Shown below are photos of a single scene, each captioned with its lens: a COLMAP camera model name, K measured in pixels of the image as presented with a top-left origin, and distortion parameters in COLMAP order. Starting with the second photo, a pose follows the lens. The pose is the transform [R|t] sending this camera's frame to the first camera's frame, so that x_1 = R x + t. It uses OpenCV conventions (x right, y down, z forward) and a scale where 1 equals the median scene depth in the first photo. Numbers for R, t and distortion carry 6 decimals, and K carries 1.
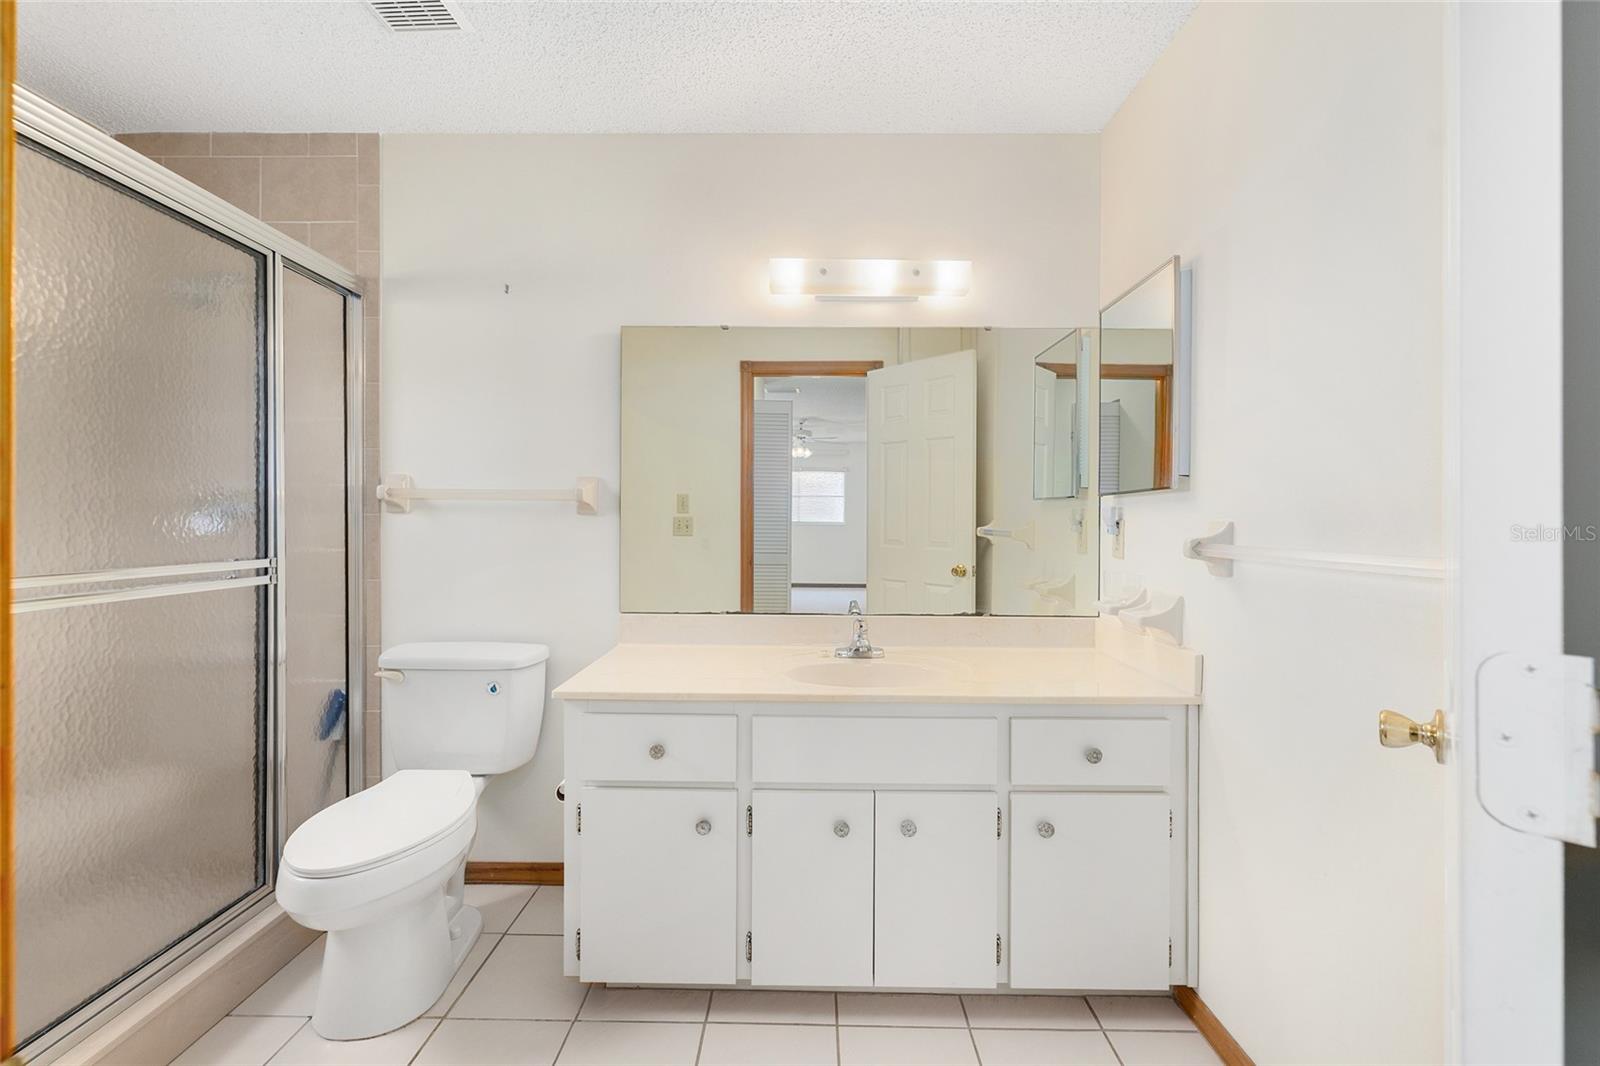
lens RADIAL K [[652.3, 0, 801.4], [0, 652.3, 525.0], [0, 0, 1]] dist [0.000147, 0.000044]
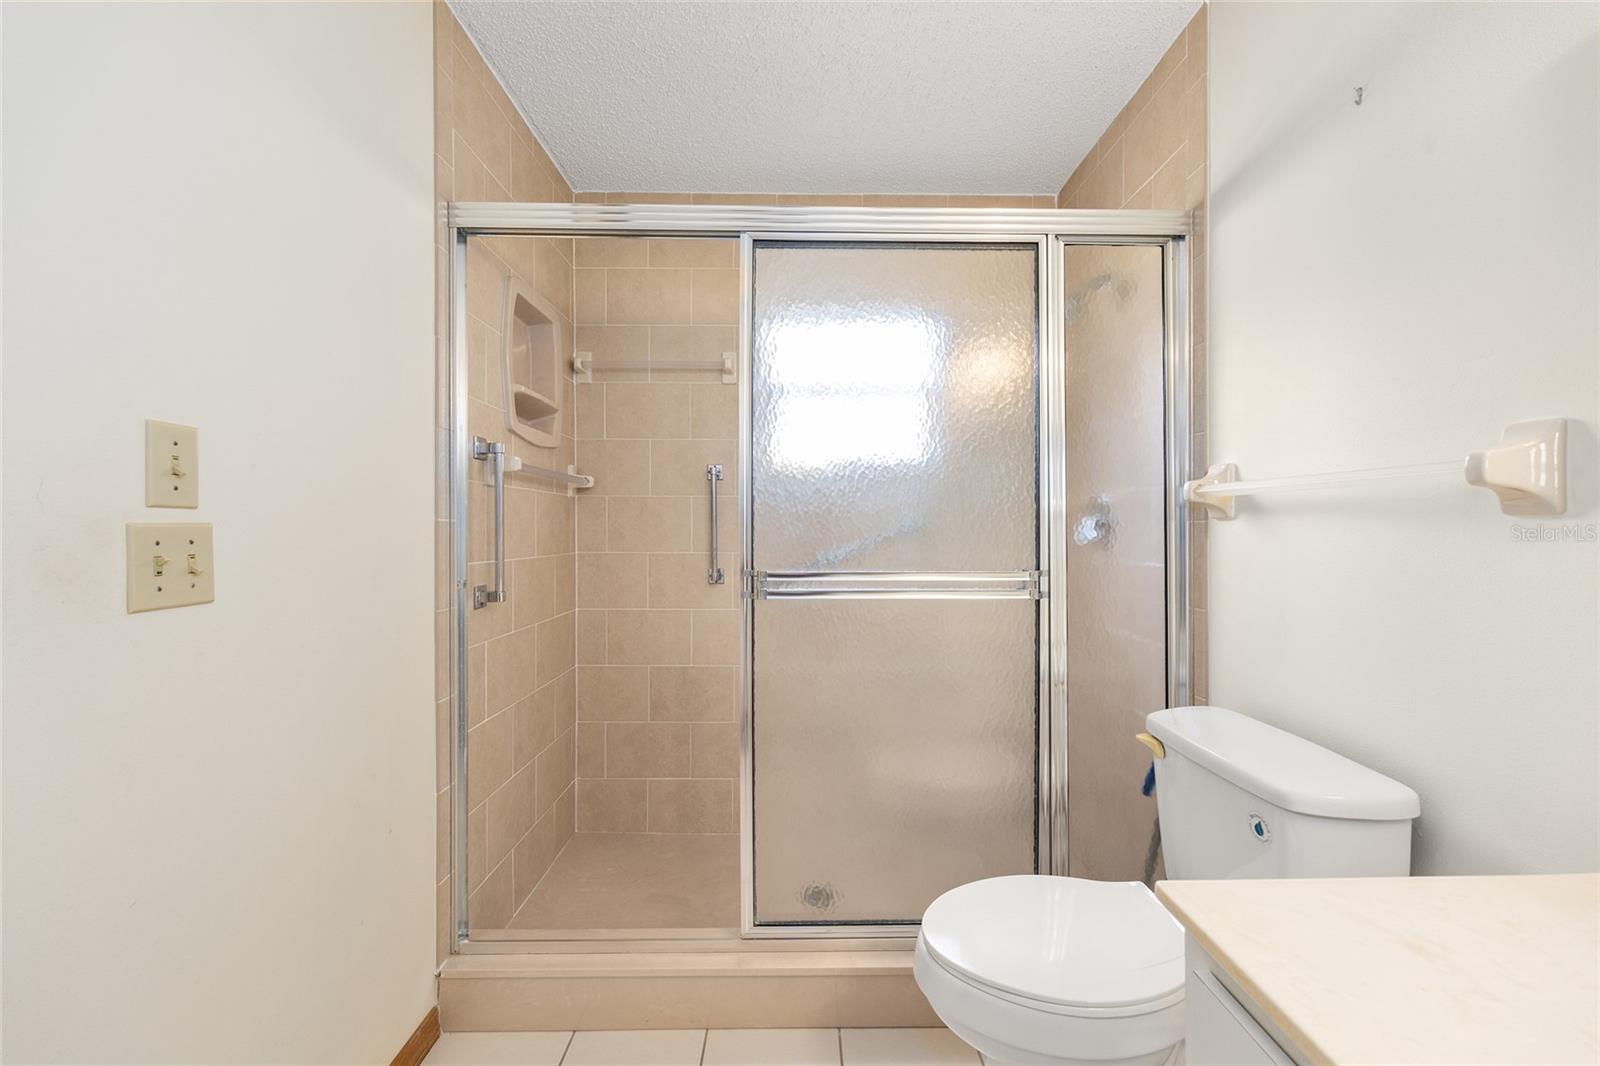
lens RADIAL K [[599.8, 0, 800.0], [0, 599.8, 533.0], [0, 0, 1]] dist [0.000721, 0.000075]
pose [[0.020648, 0.005491, -0.999772, 0.017714], [-0.005441, 0.999971, 0.005380, -0.005198], [0.999772, 0.005328, 0.020677, 0.541170]]
